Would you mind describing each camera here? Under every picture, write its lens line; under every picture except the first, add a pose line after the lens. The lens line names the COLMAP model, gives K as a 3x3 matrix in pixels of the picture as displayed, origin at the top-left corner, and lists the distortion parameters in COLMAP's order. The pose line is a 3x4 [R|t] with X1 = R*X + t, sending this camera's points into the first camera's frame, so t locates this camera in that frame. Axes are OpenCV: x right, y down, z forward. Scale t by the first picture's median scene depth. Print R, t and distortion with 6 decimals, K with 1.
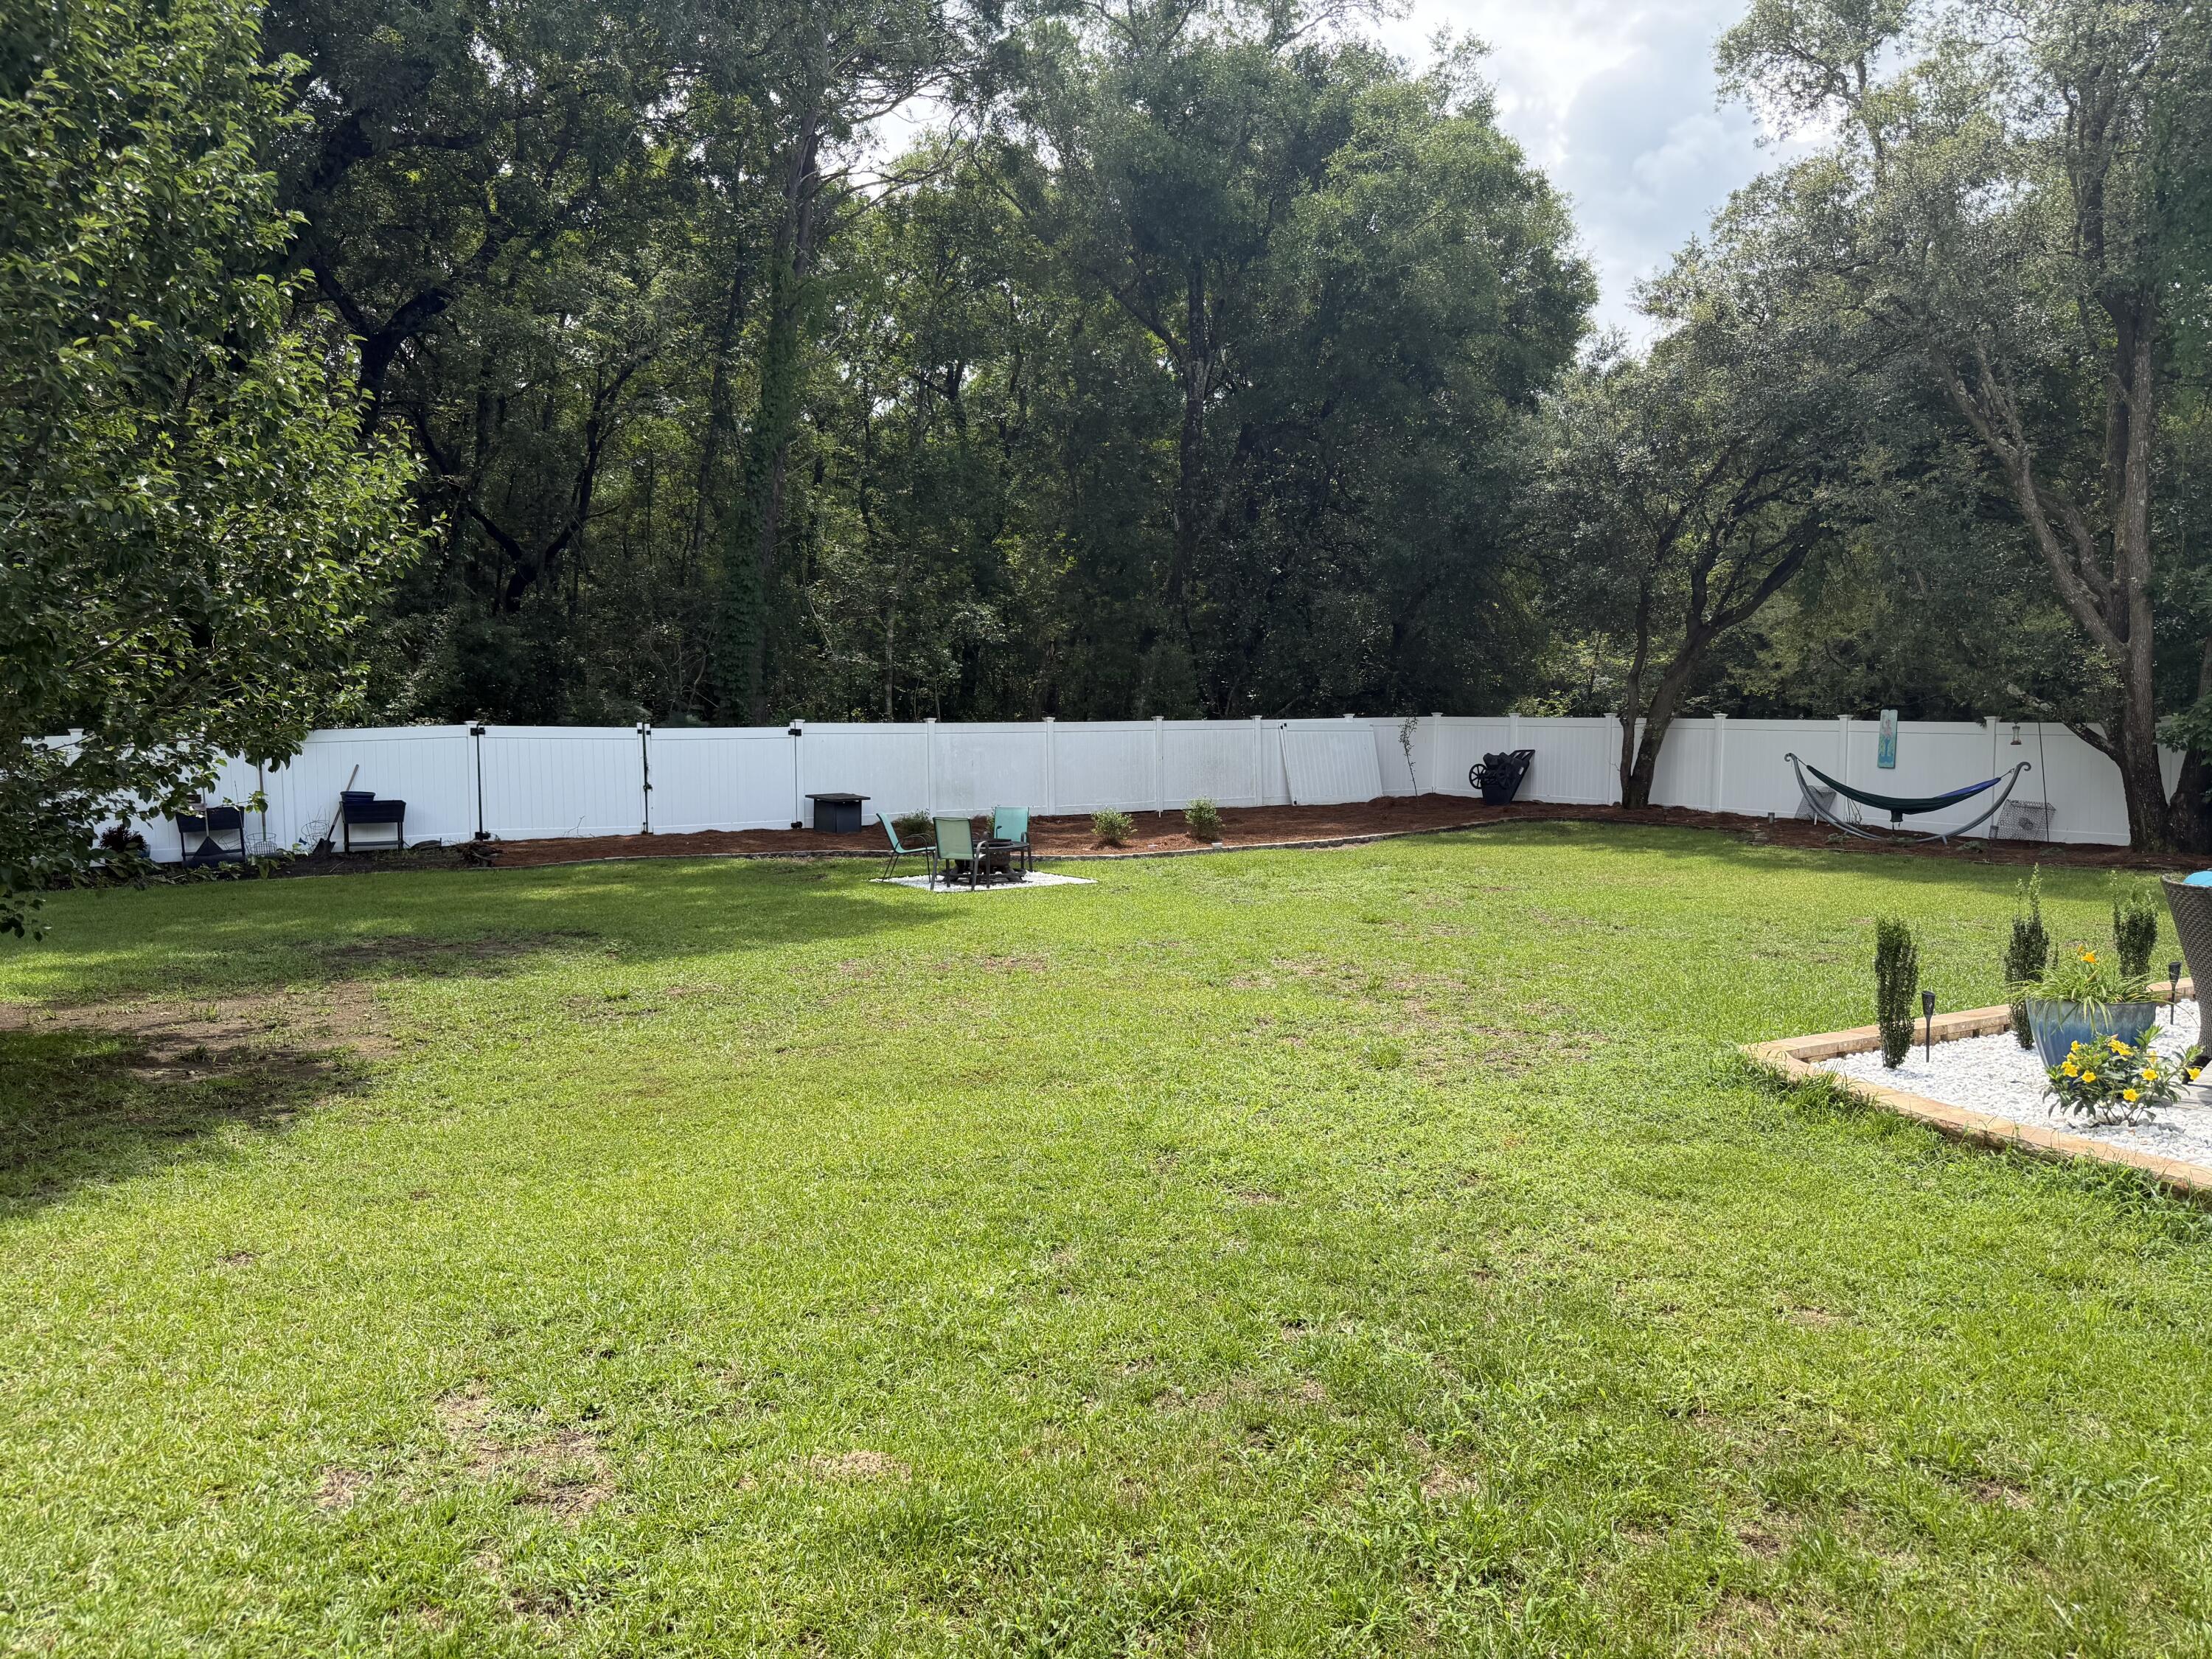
lens RADIAL K [[1594.1, 0, 1106.3], [0, 1594.1, 826.6], [0, 0, 1]] dist [0.000408, -0.000059]
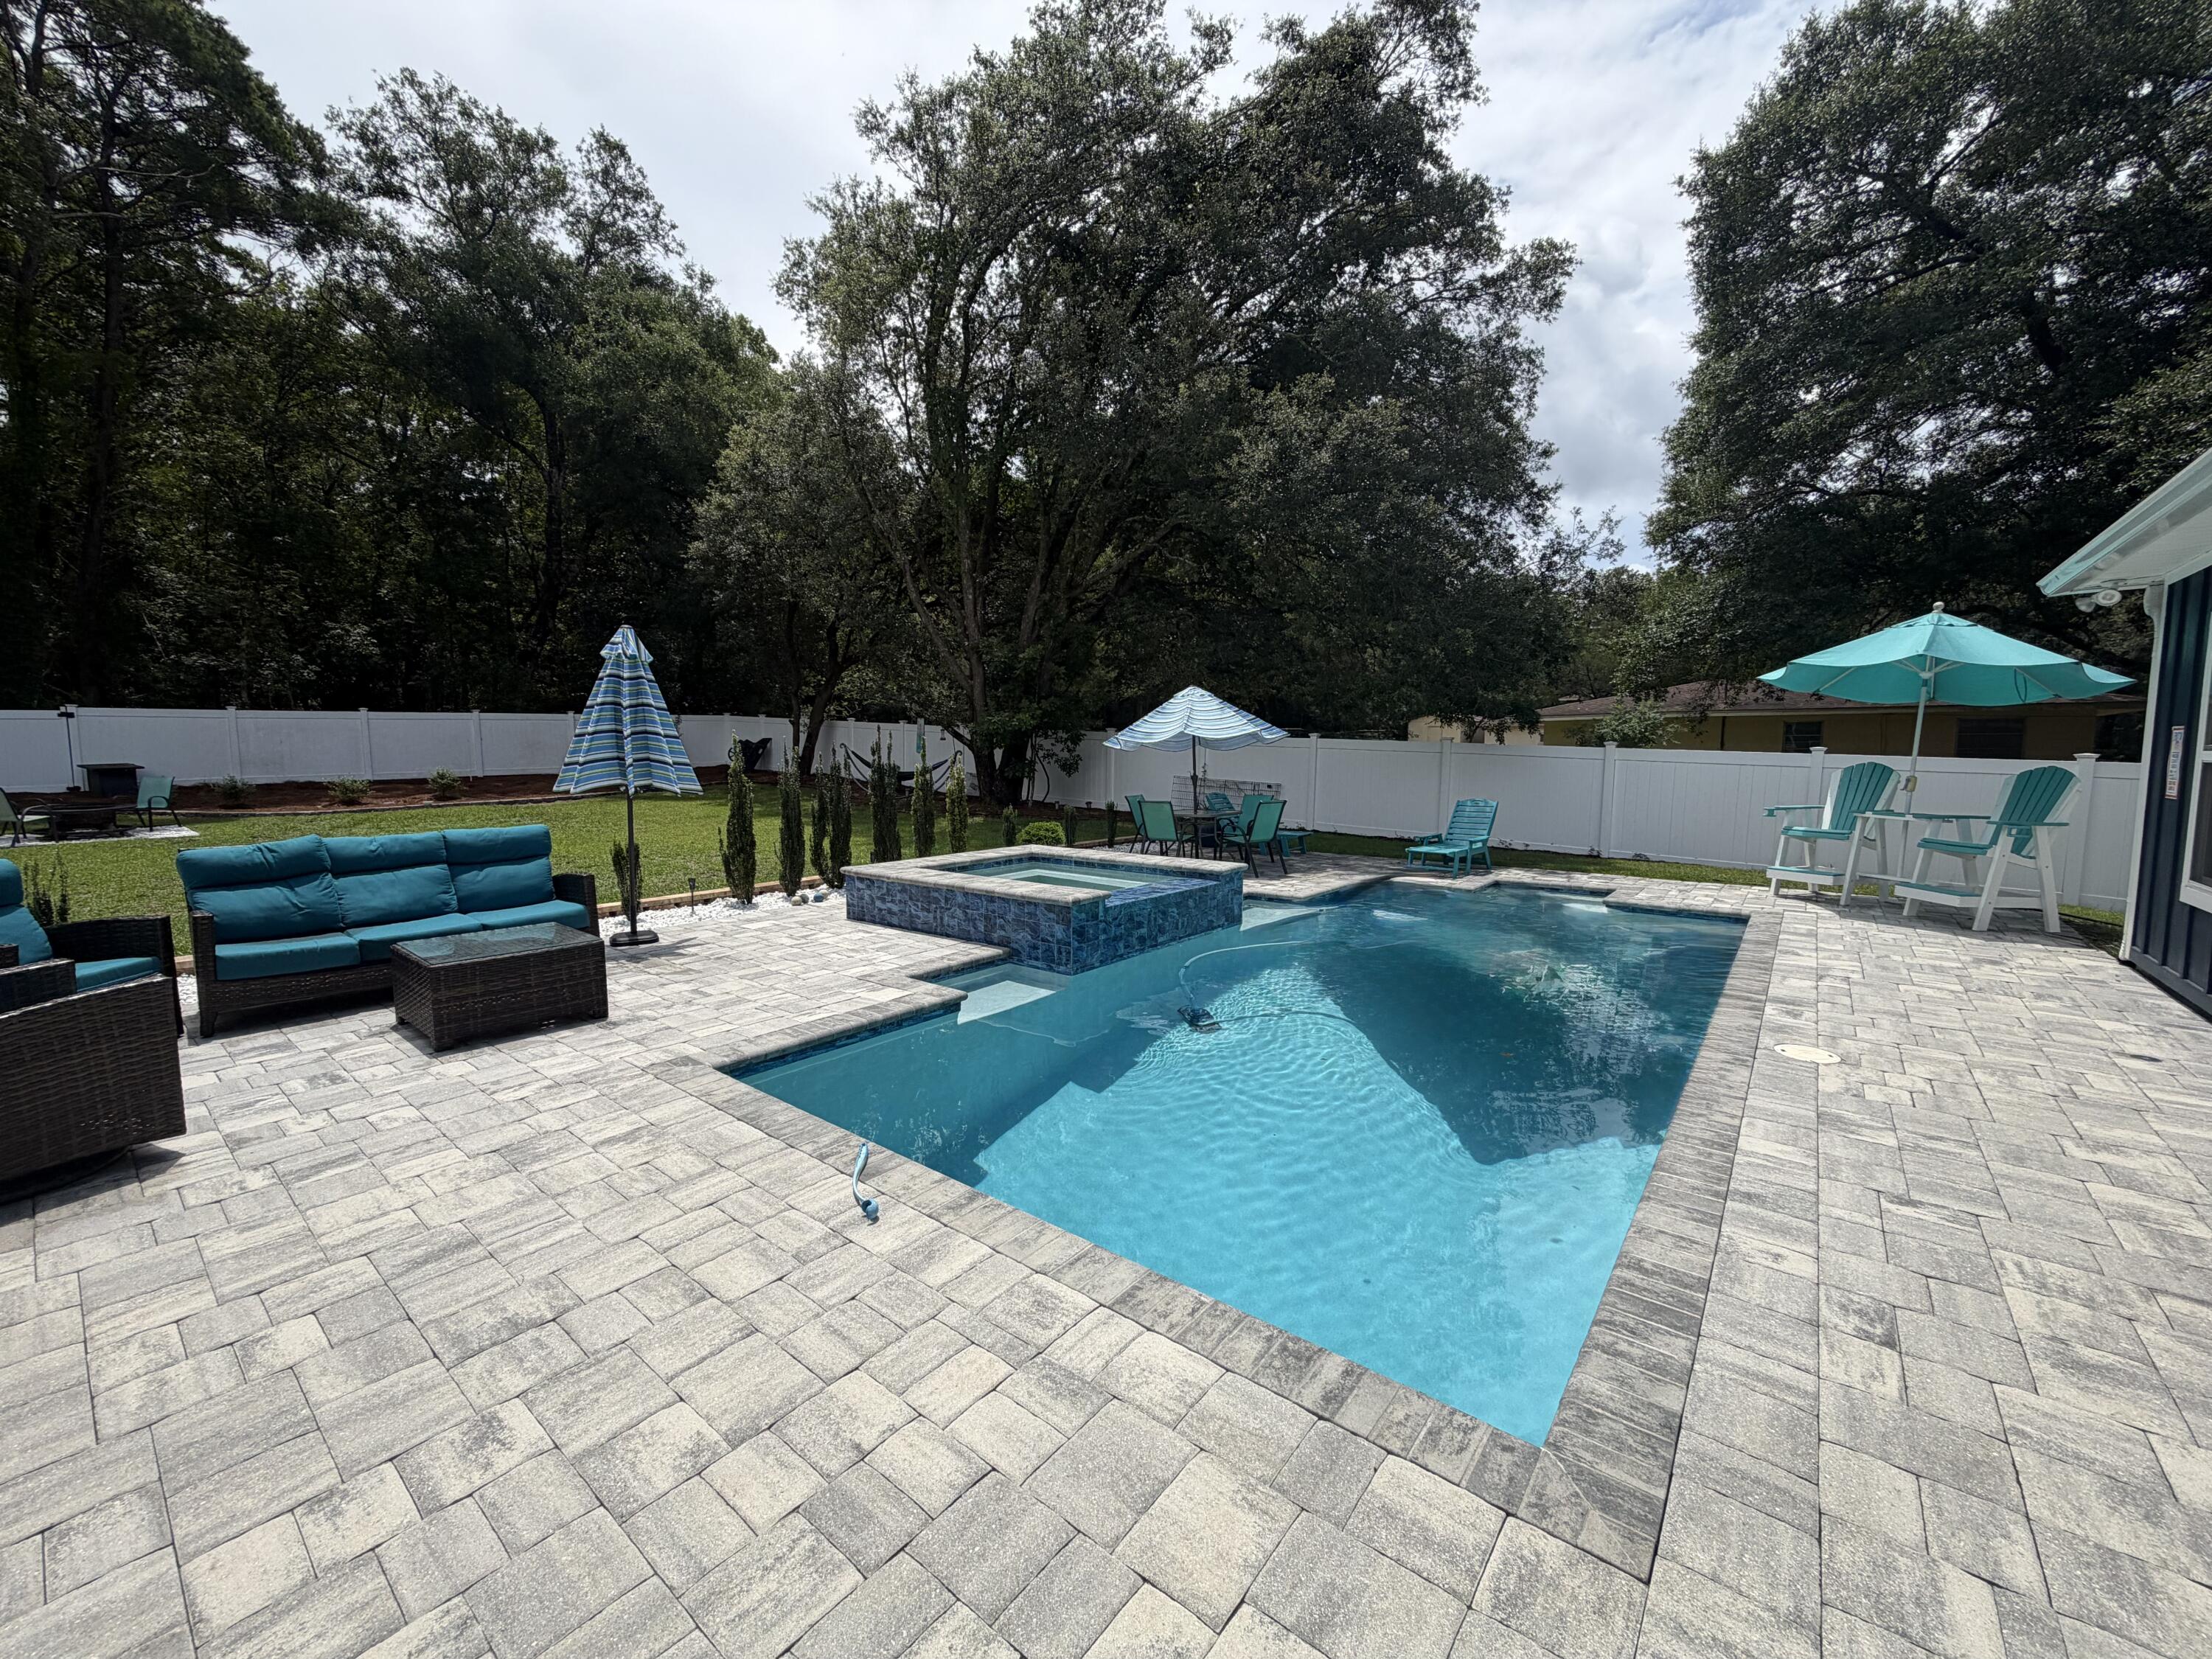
lens RADIAL K [[883.6, 0, 1103.0], [0, 883.6, 829.2], [0, 0, 1]] dist [0.003419, 0.000064]
pose [[0.923864, -0.023778, 0.381982, 0.286579], [0.001575, 0.998296, 0.058332, -0.009059], [-0.382718, -0.053289, 0.922327, 0.043608]]
